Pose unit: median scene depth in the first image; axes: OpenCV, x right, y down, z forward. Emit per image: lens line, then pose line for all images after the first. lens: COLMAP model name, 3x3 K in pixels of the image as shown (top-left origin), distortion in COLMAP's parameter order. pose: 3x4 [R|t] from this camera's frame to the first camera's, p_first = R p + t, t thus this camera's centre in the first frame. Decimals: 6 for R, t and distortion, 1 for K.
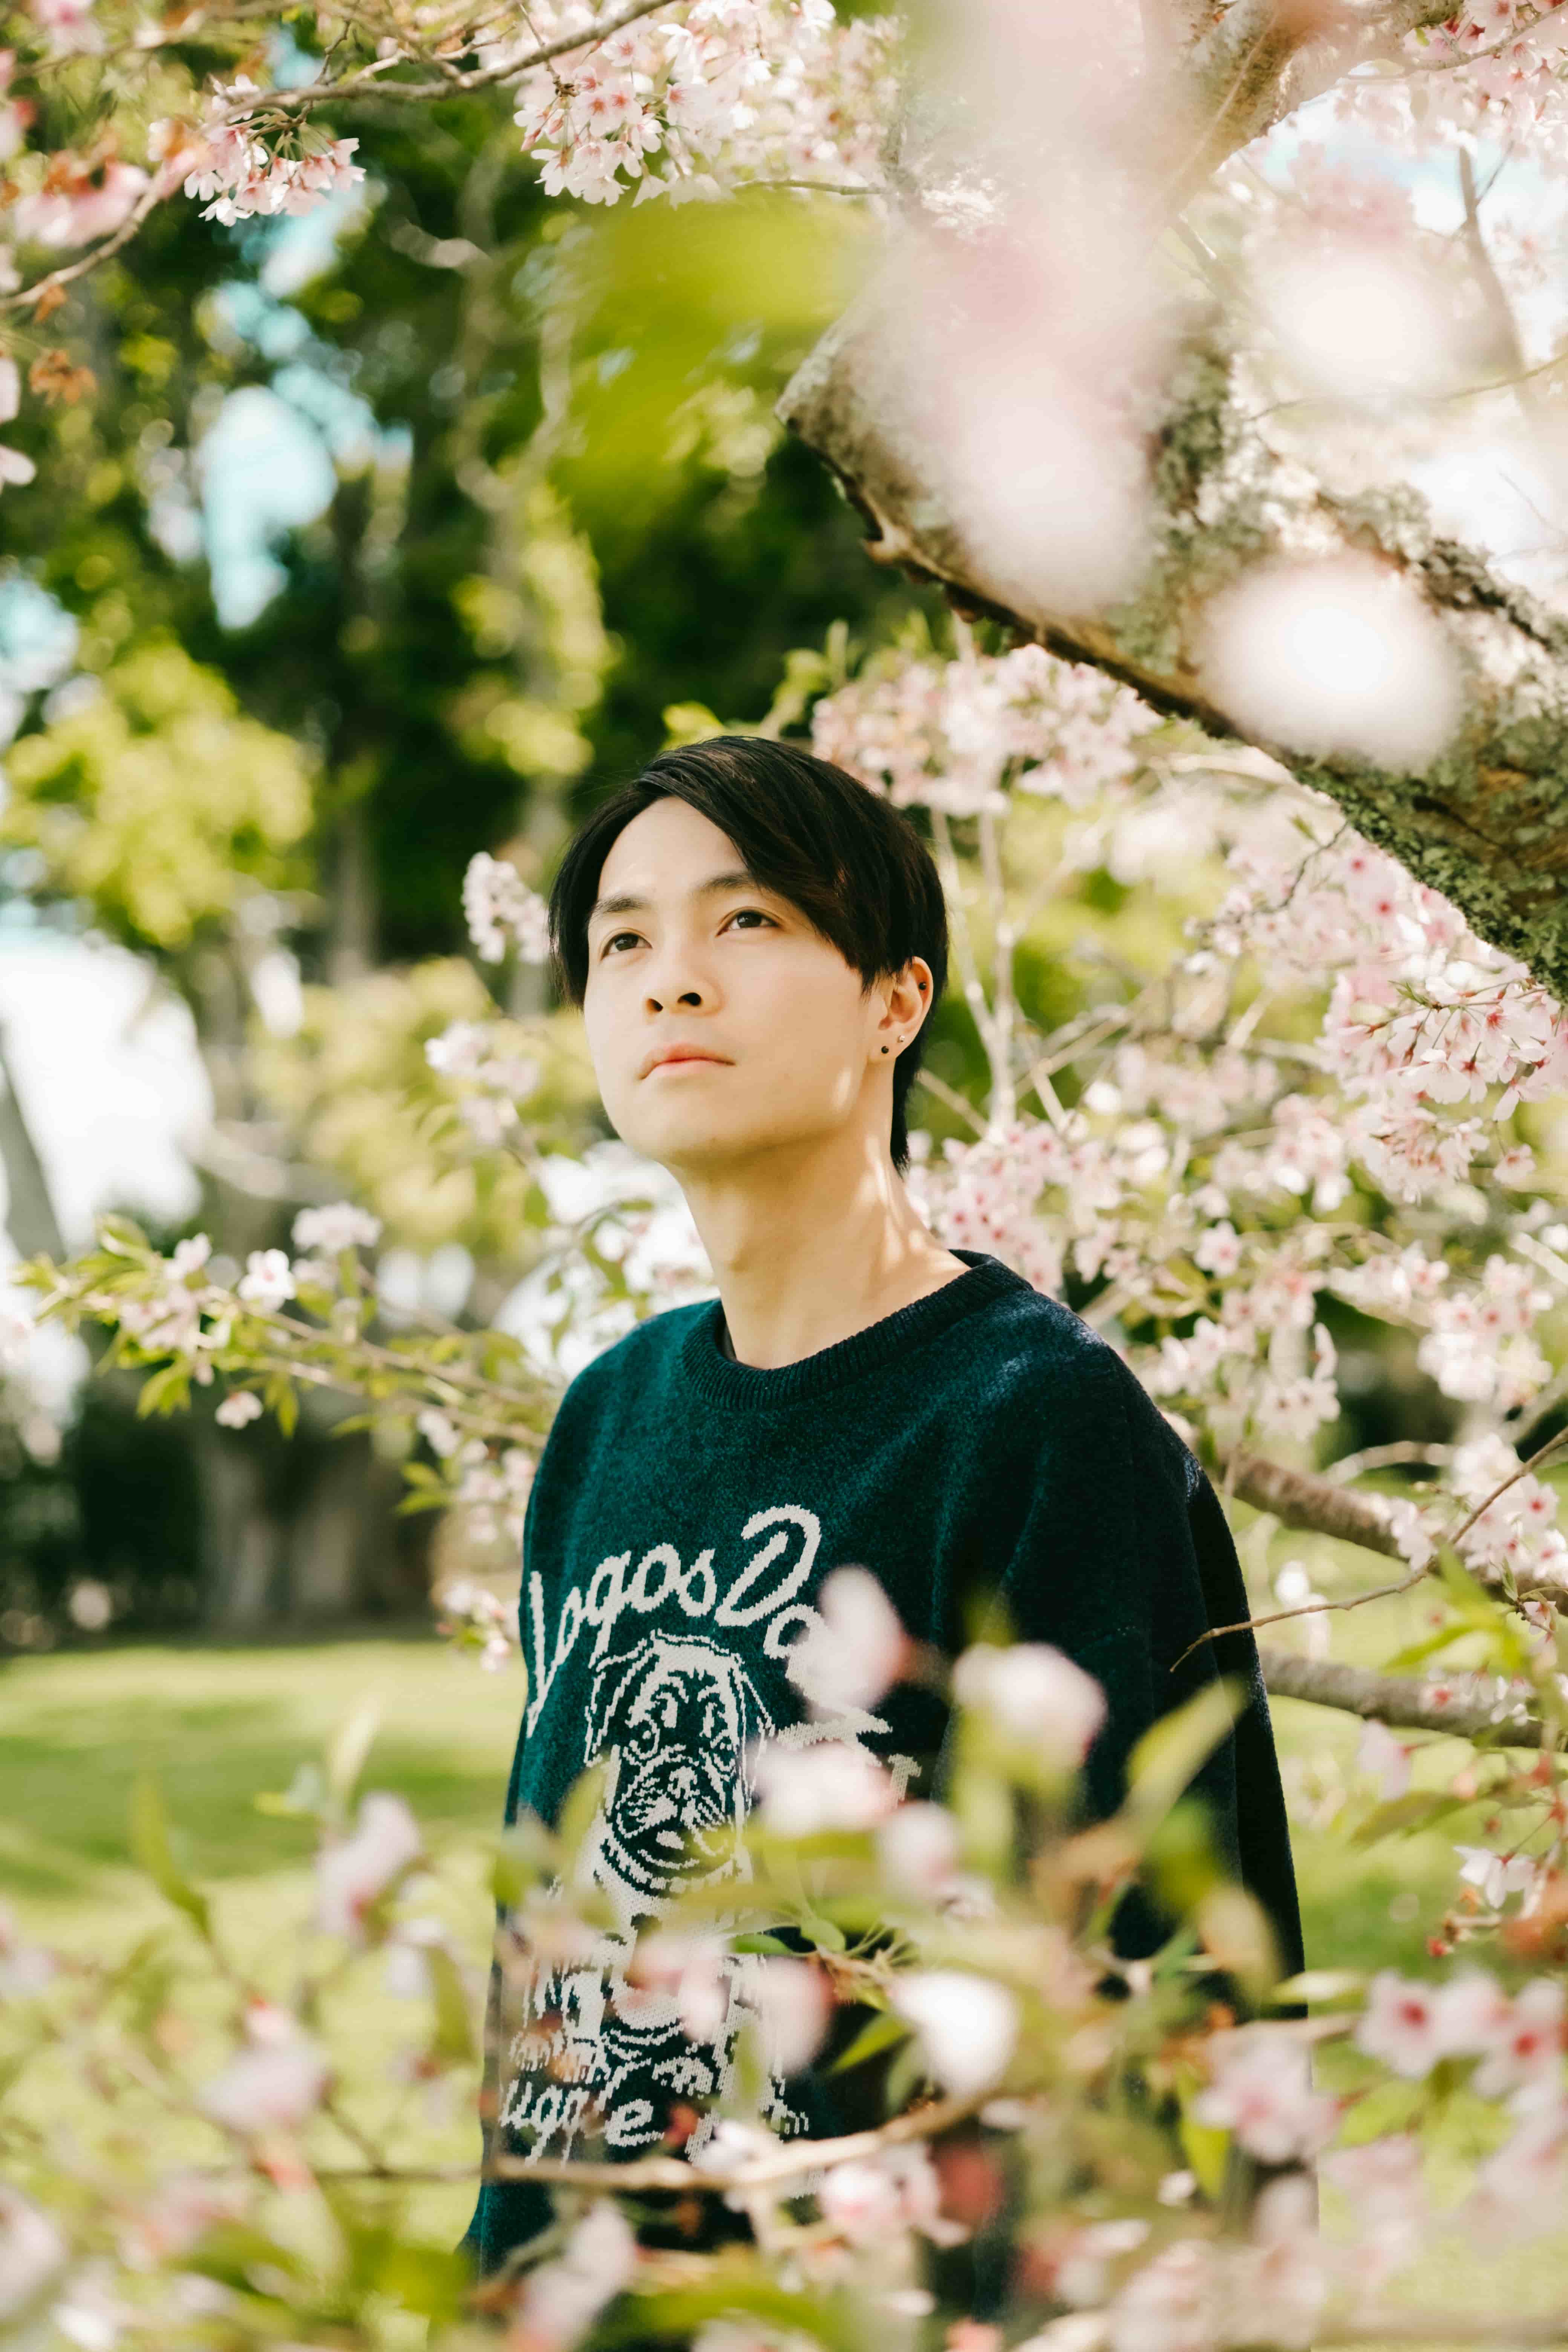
lens RADIAL K [[3398.3, 0, 792.1], [0, 3398.3, 1166.5], [0, 0, 1]] dist [0.016008, 0.000000]
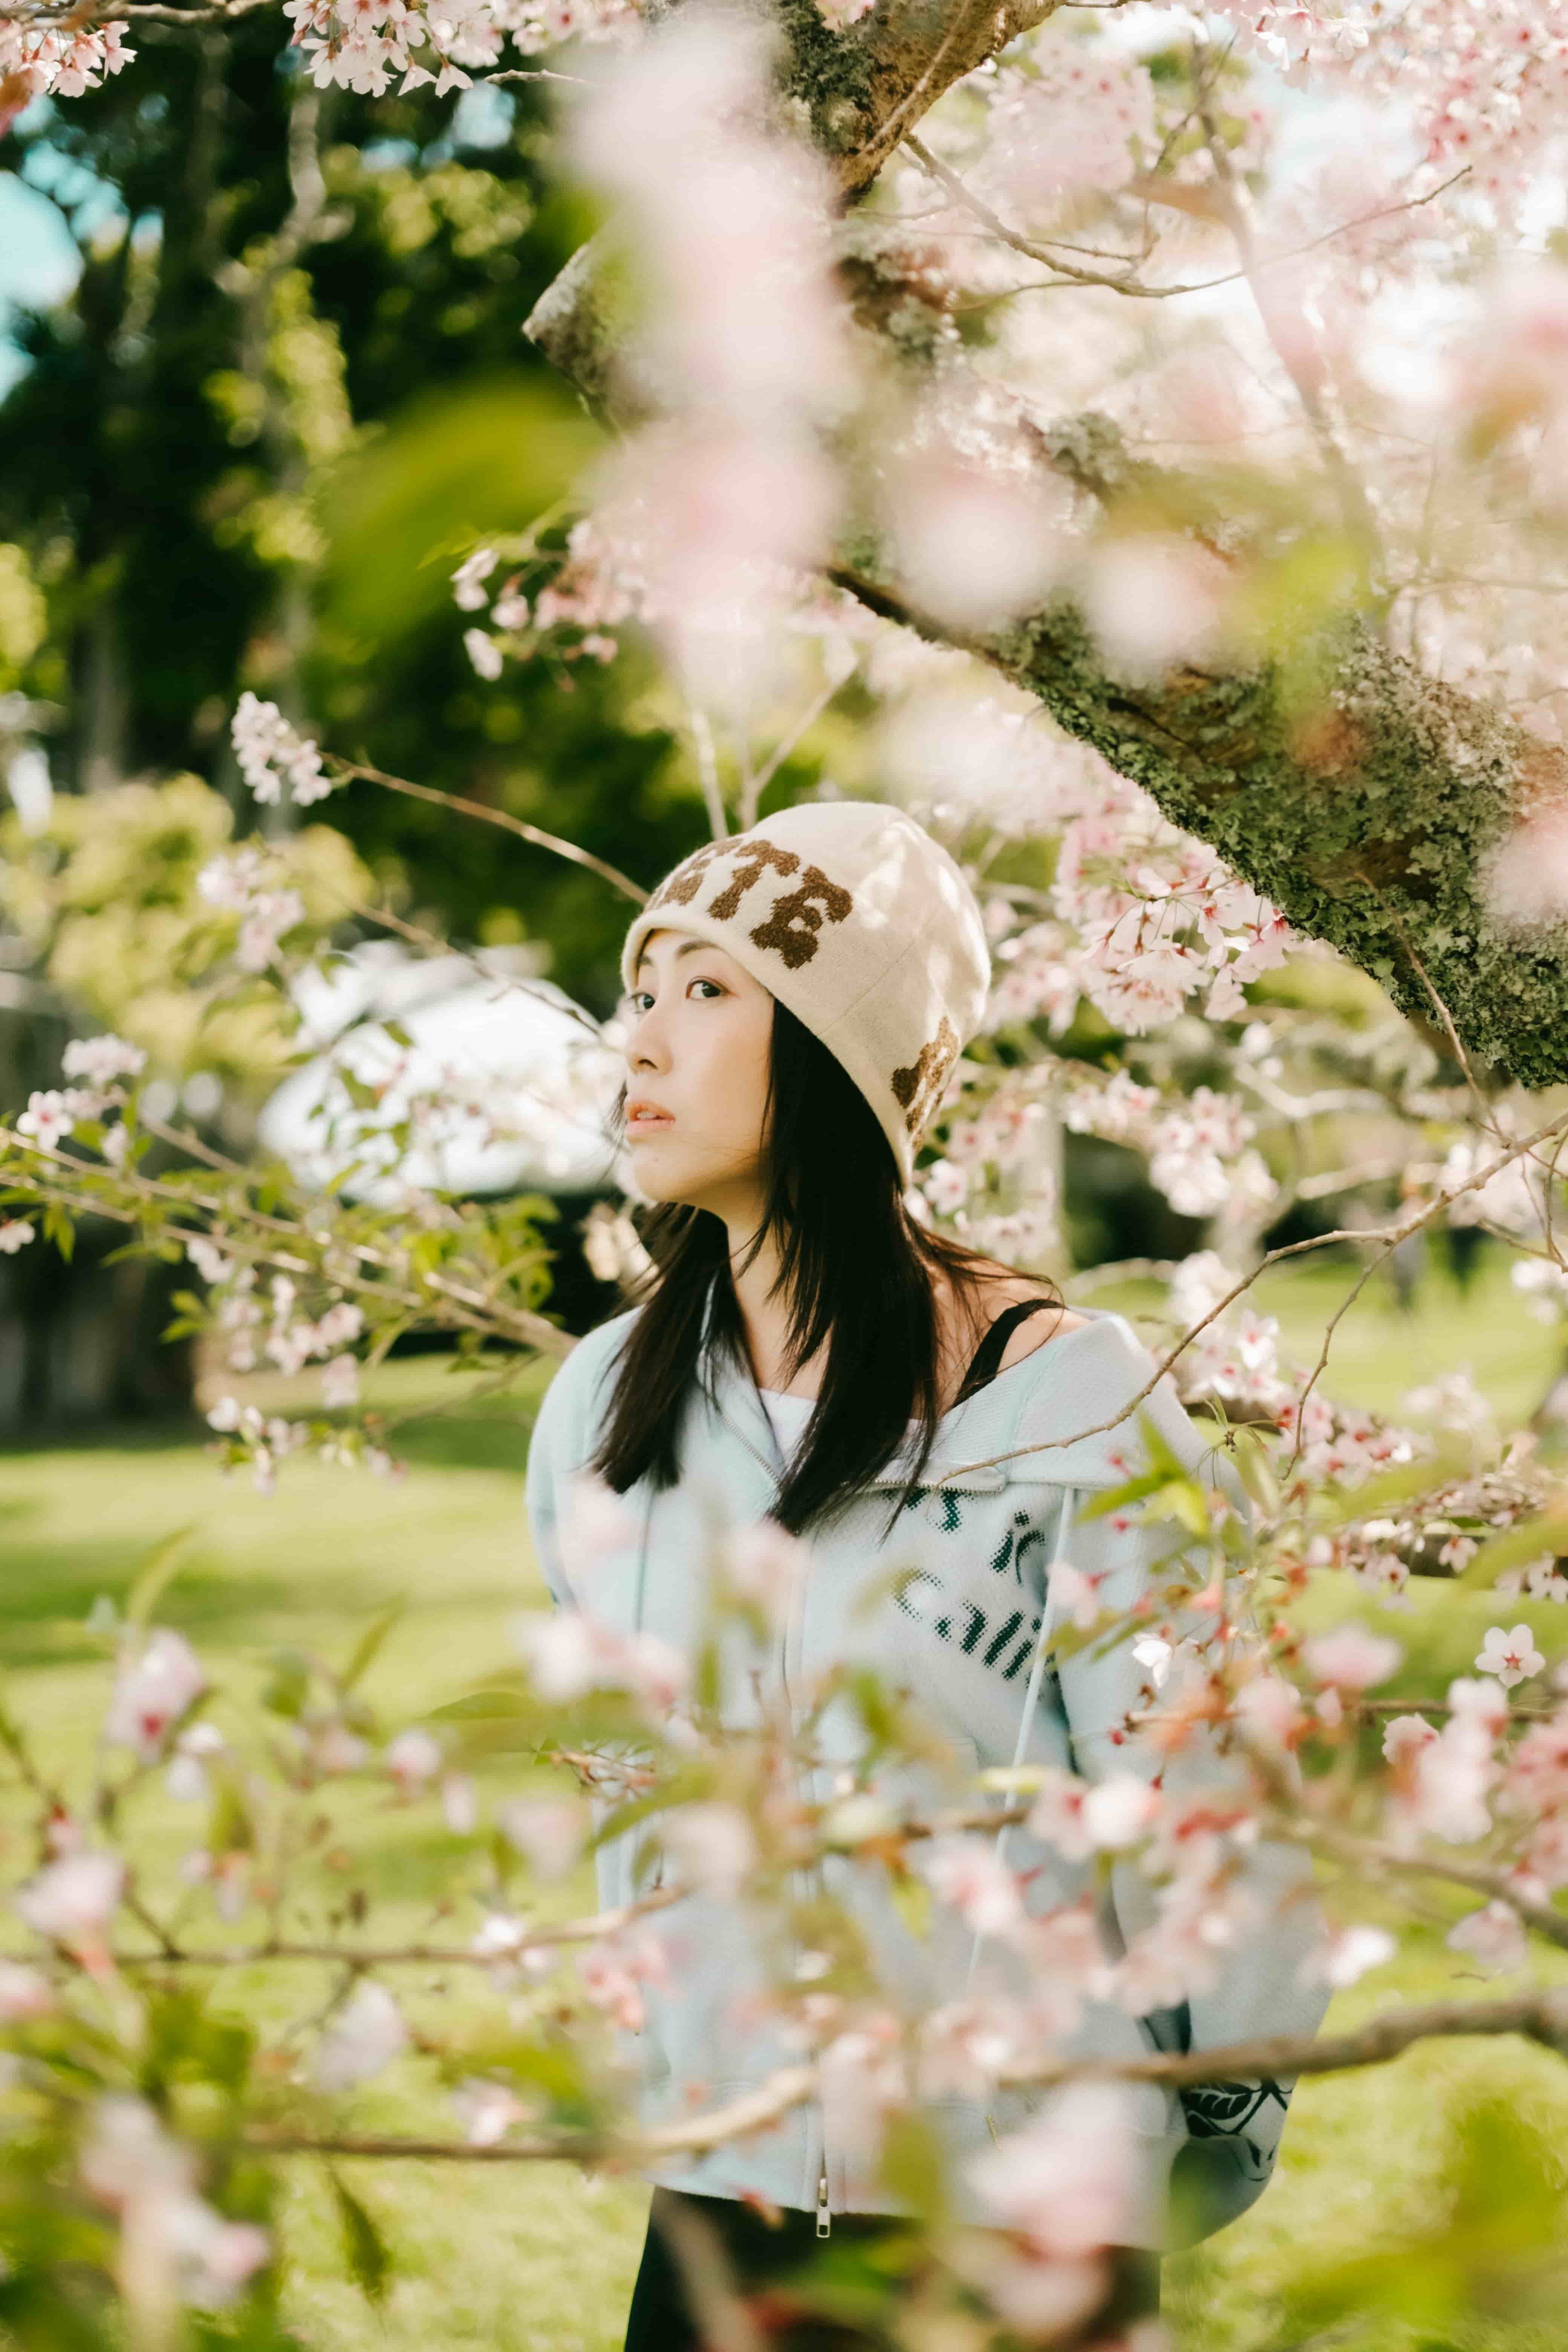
lens RADIAL K [[3398.3, 0, 795.0], [0, 3398.3, 1151.7], [0, 0, 1]] dist [0.016008, 0.000000]
pose [[0.997413, 0.003107, 0.071814, 0.003838], [-0.006986, 0.998526, 0.053833, -0.021181], [-0.071541, -0.054196, 0.995964, -0.096101]]
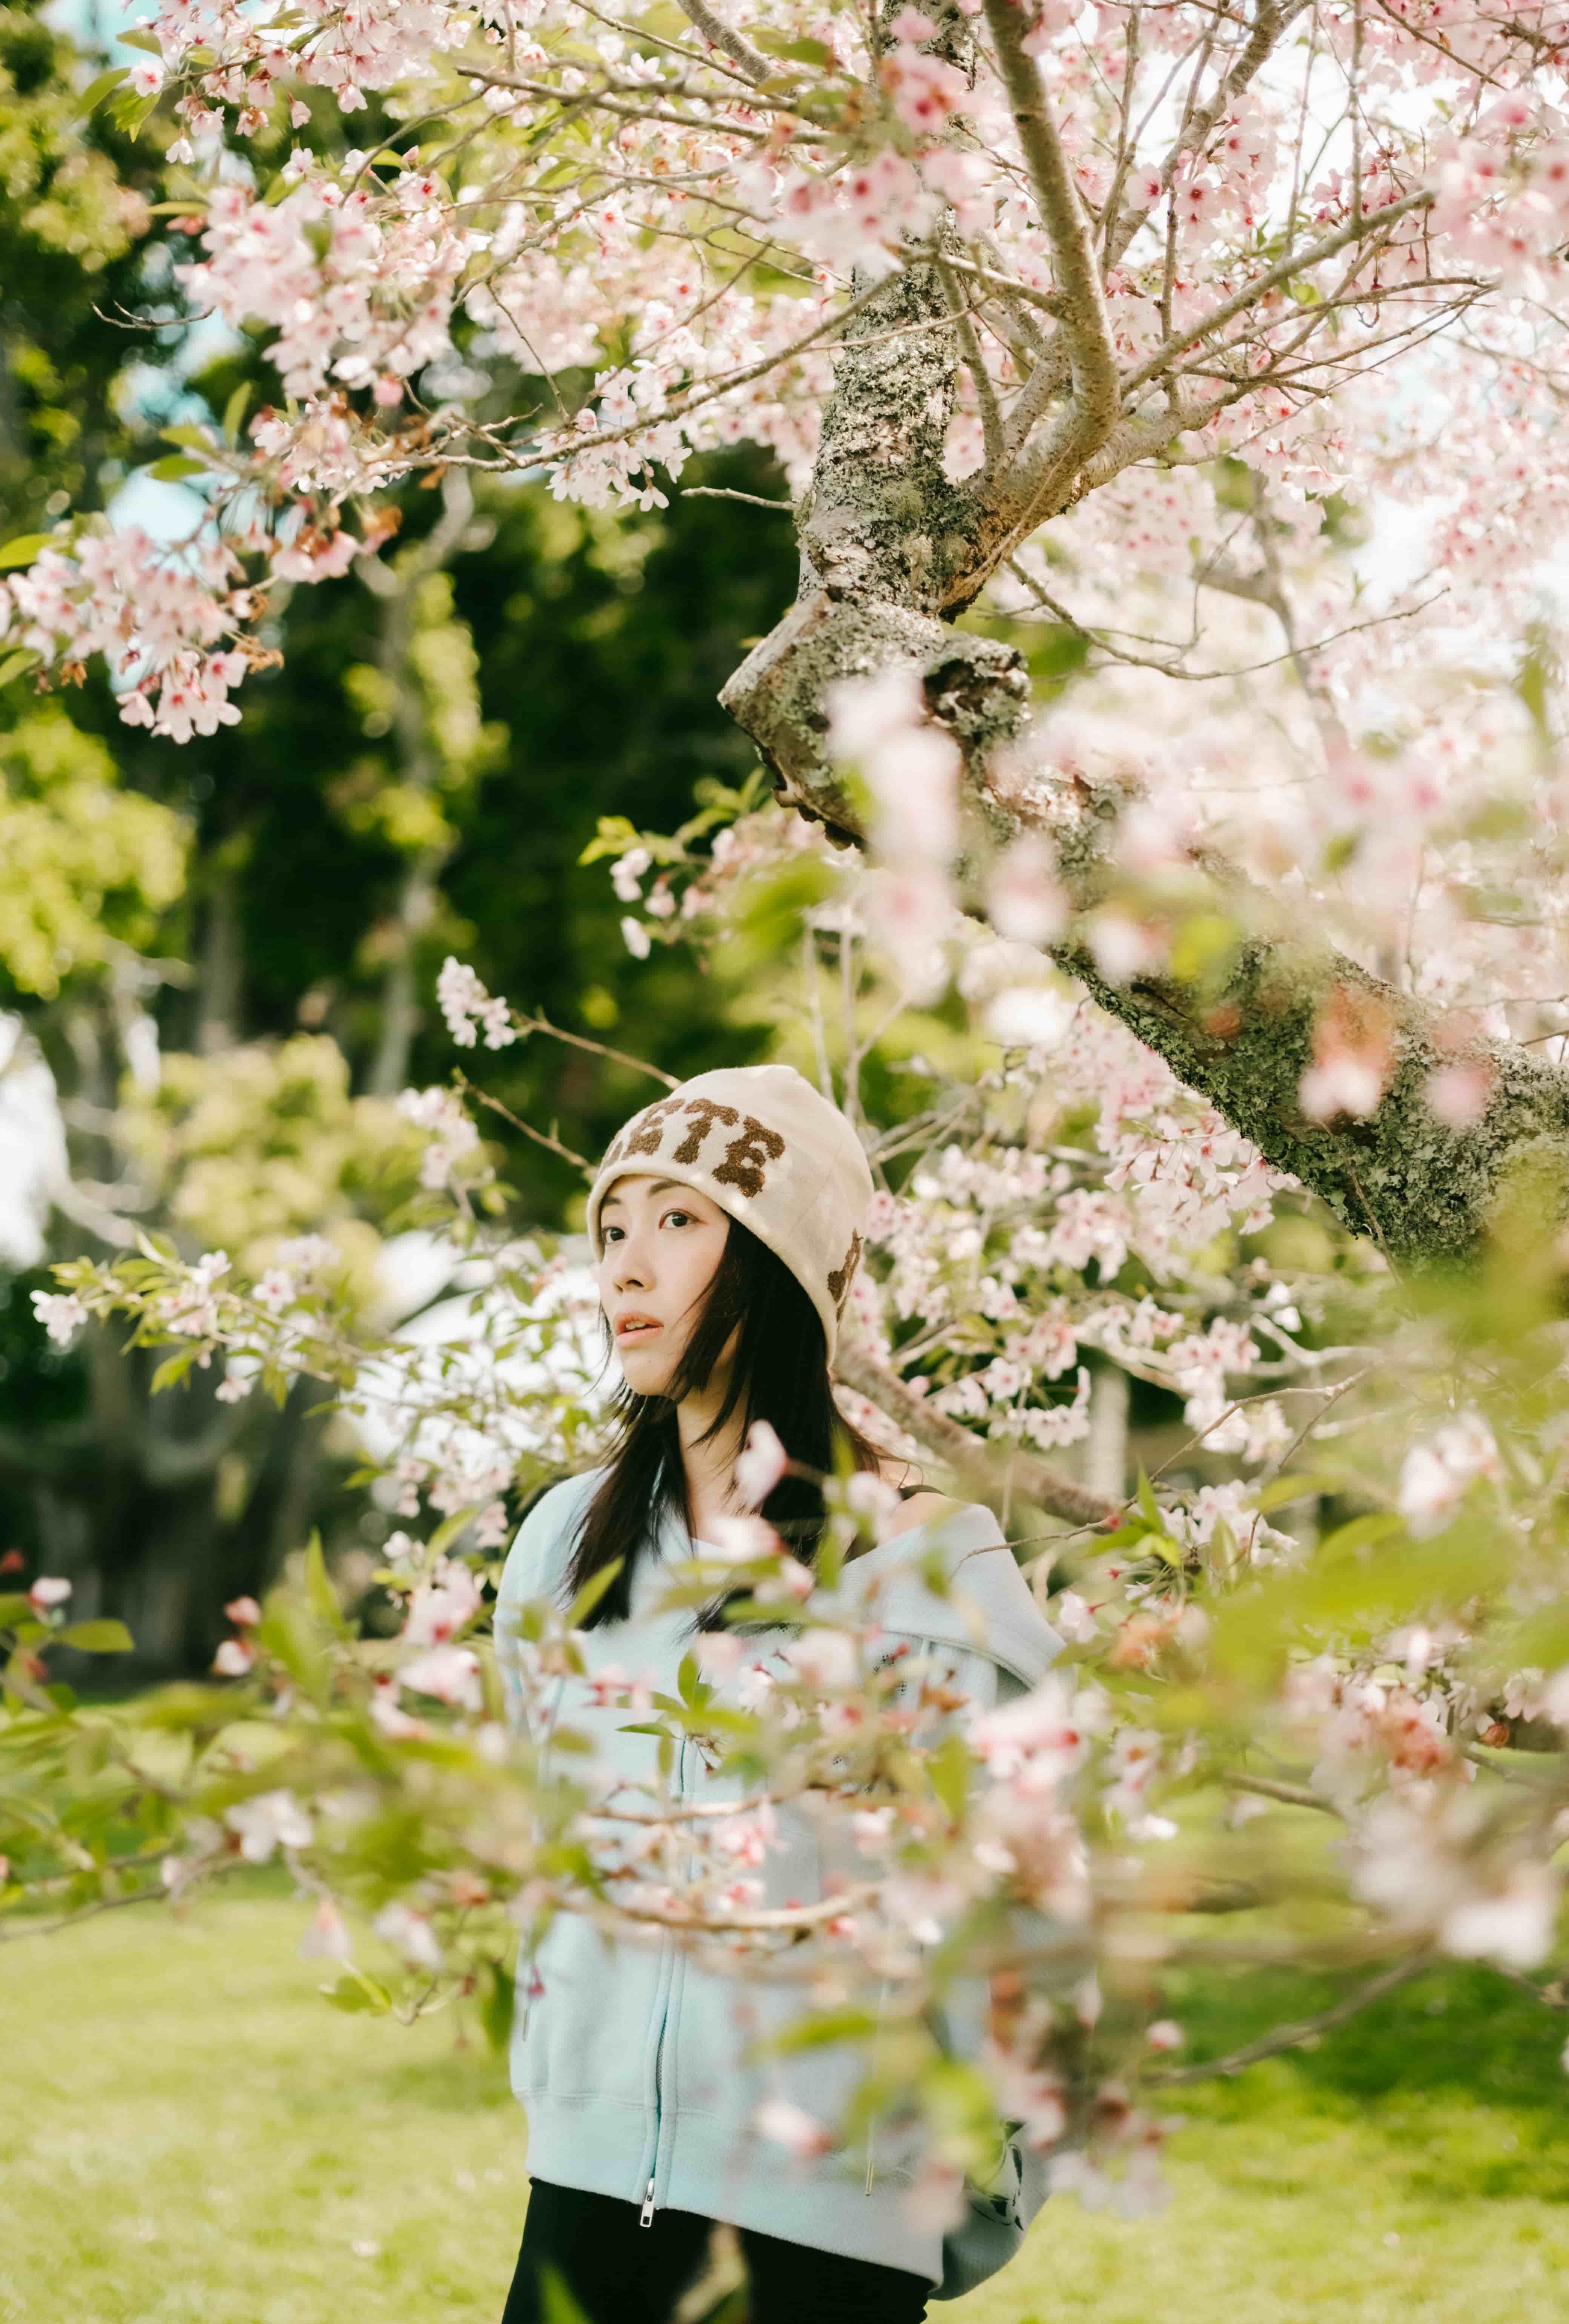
lens RADIAL K [[3358.1, 0, 747.1], [0, 3358.1, 1203.4], [0, 0, 1]] dist [0.016008, 0.000000]
pose [[0.997845, 0.056769, 0.032910, -0.028753], [-0.056248, 0.998280, -0.016527, 0.022378], [-0.033792, 0.014640, 0.999322, -0.474254]]
